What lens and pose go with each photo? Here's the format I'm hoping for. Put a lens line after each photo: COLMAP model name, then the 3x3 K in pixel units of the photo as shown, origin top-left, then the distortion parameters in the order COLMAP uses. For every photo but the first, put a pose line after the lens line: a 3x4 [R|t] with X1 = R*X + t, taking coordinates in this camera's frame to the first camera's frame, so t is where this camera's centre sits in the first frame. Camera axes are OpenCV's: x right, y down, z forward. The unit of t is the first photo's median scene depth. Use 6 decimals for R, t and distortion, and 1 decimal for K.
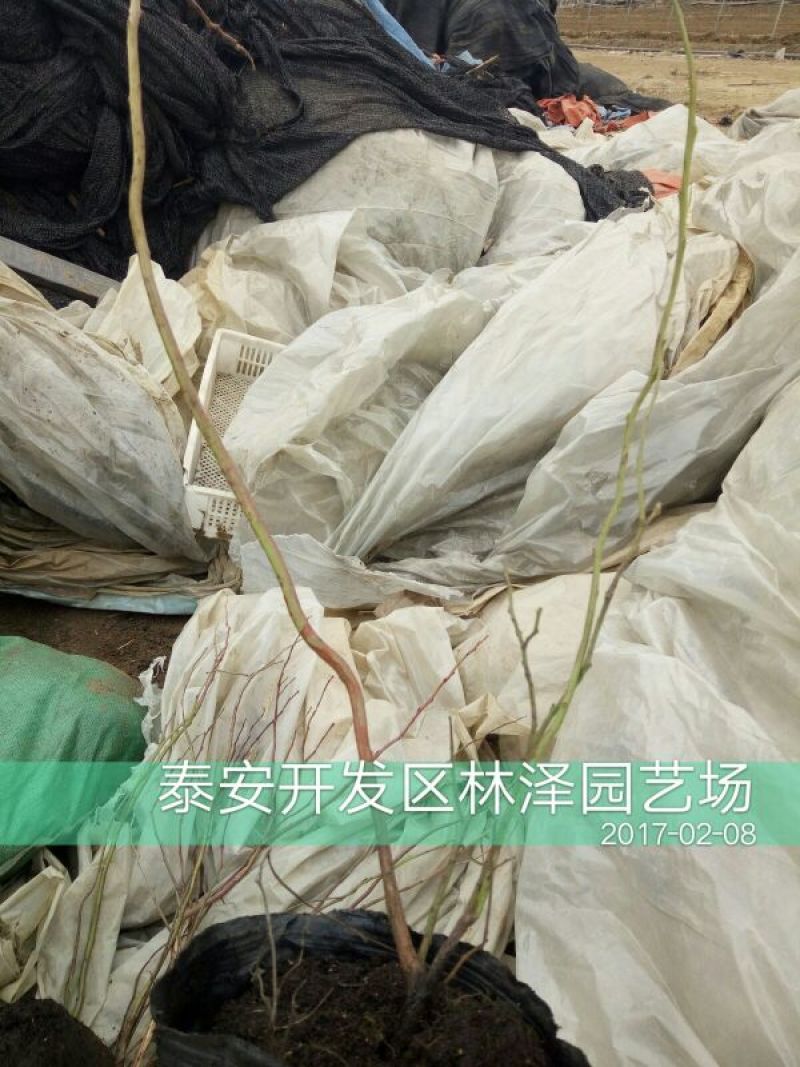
lens RADIAL K [[816.5, 0, 400.0], [0, 816.5, 533.5], [0, 0, 1]] dist [0.085642, -0.050452]
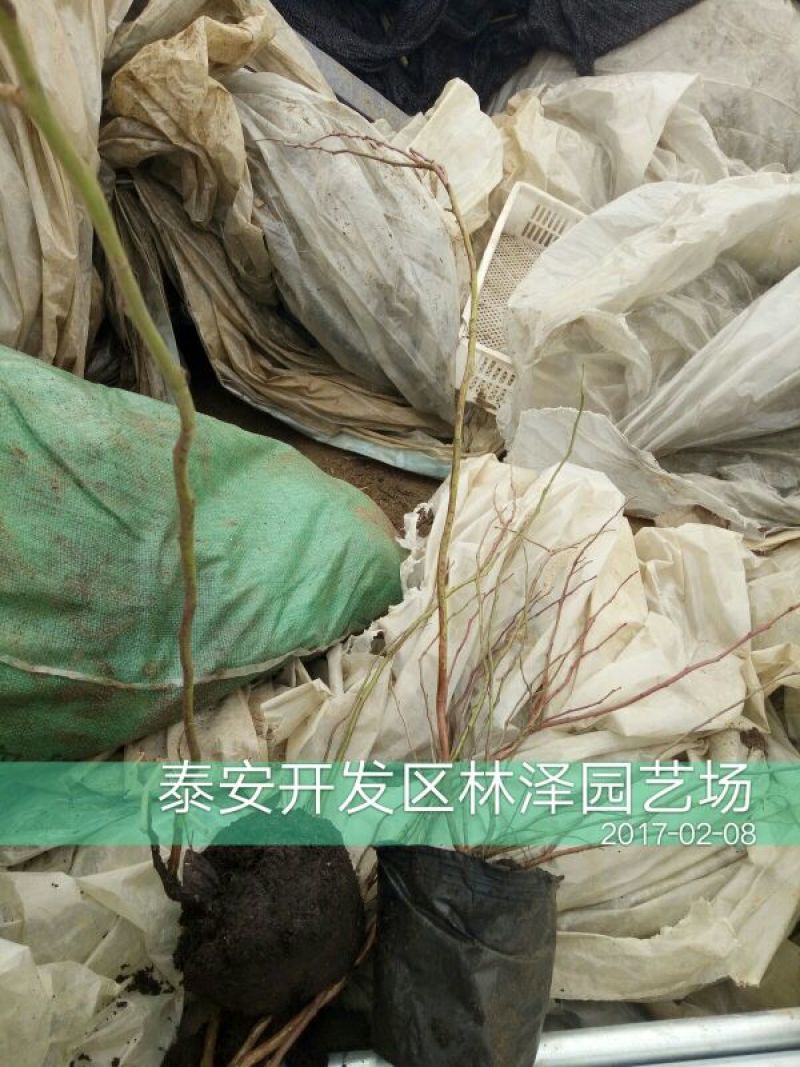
lens RADIAL K [[816.5, 0, 400.0], [0, 816.5, 533.5], [0, 0, 1]] dist [0.085642, -0.050452]
pose [[0.952844, 0.257850, -0.160006, -0.122373], [-0.241974, 0.963778, 0.112160, 0.065133], [0.183131, -0.068154, 0.980723, 0.077224]]
